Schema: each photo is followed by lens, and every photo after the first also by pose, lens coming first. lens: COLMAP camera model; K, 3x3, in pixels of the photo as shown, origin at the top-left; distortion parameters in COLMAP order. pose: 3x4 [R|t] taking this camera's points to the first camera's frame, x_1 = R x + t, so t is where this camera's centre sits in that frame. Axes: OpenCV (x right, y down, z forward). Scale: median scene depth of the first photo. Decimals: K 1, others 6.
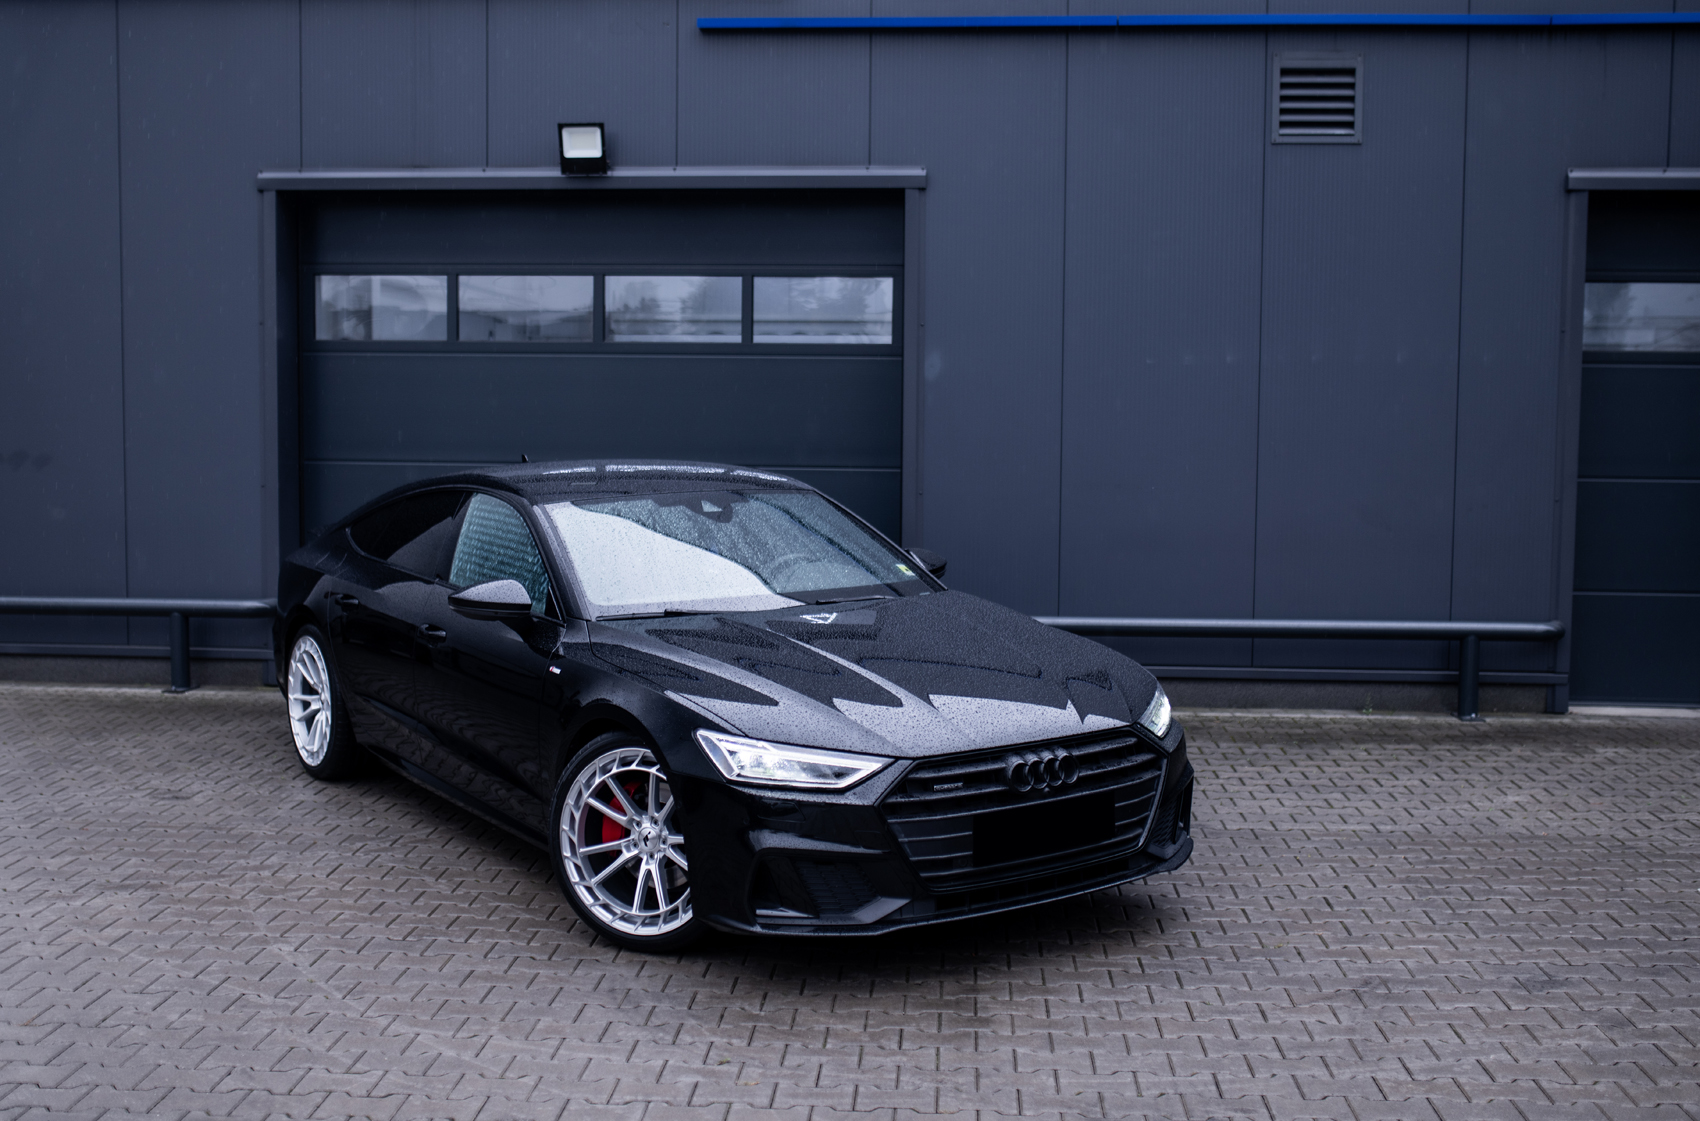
lens RADIAL K [[1864.1, 0, 802.5], [0, 1864.1, 560.9], [0, 0, 1]] dist [0.005998, 0.023622]
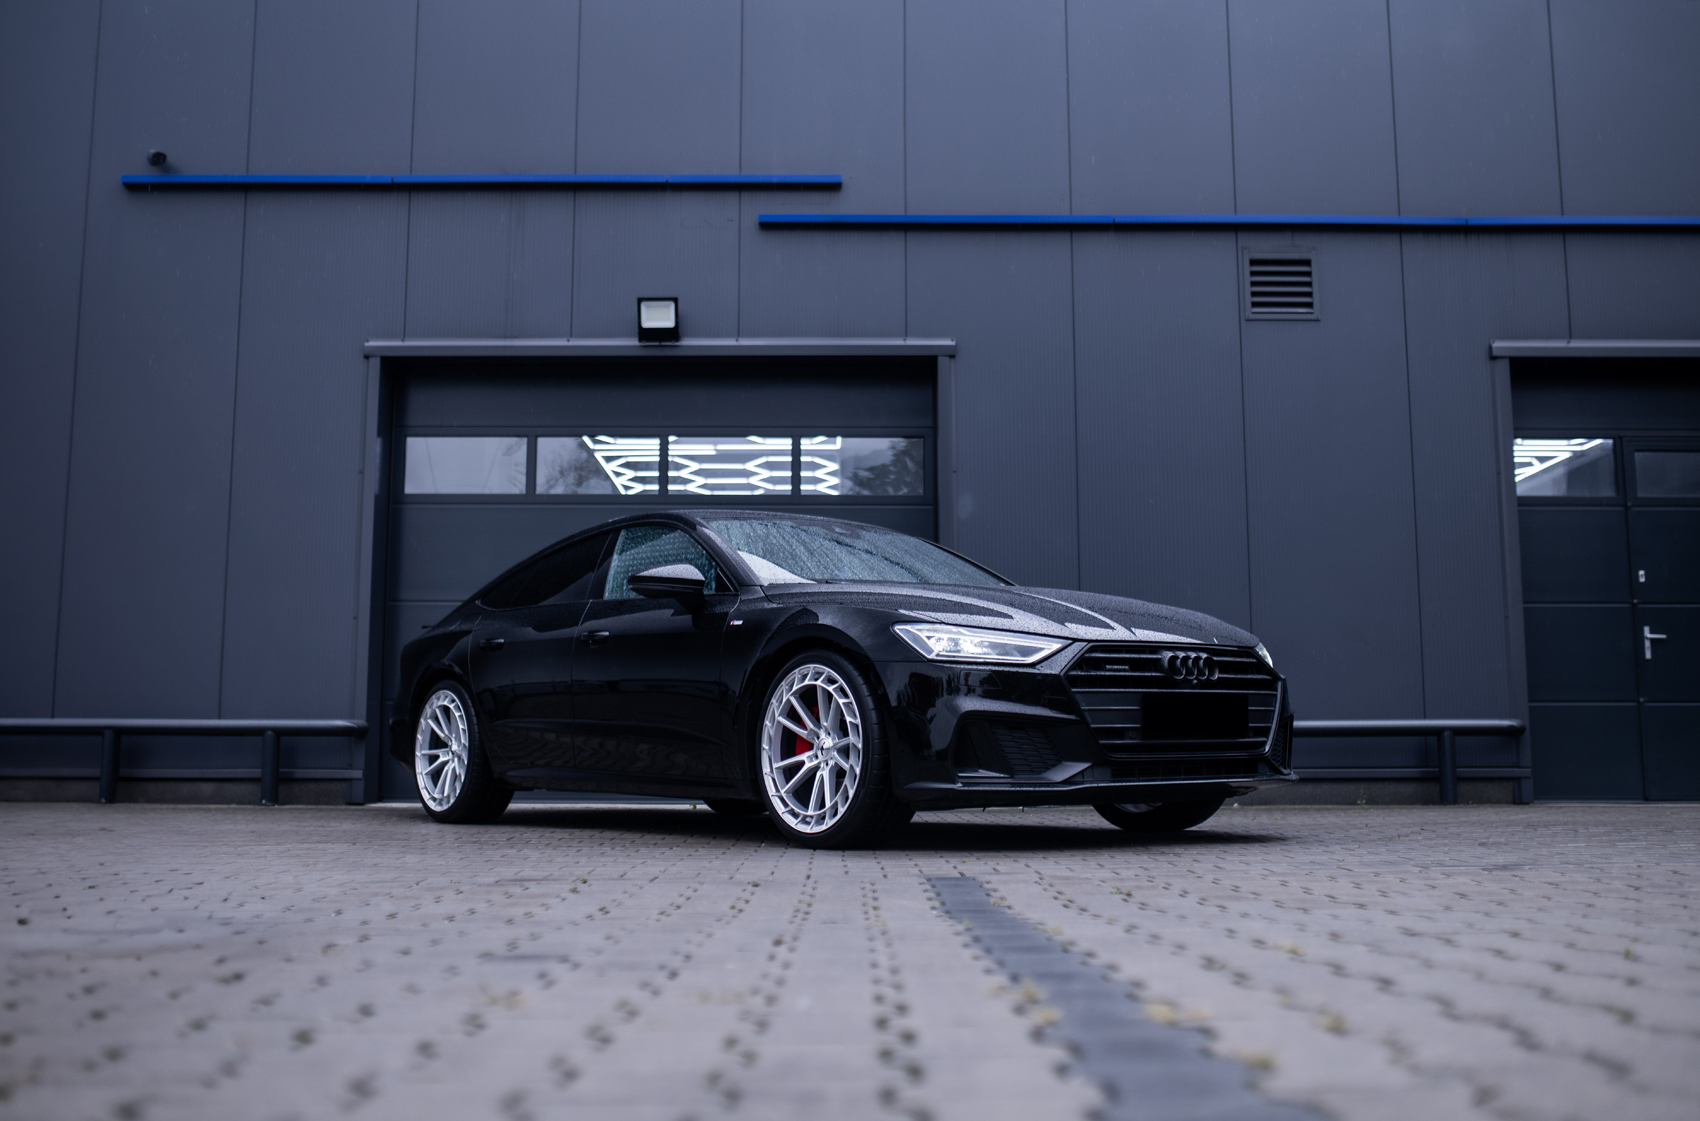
lens RADIAL K [[1728.0, 0, 848.1], [0, 1728.0, 539.1], [0, 0, 1]] dist [0.018137, -0.005682]
pose [[0.996417, 0.002541, 0.084536, -0.111221], [0.015141, 0.978040, -0.207866, 0.164492], [-0.083208, 0.208401, 0.974498, -0.025661]]
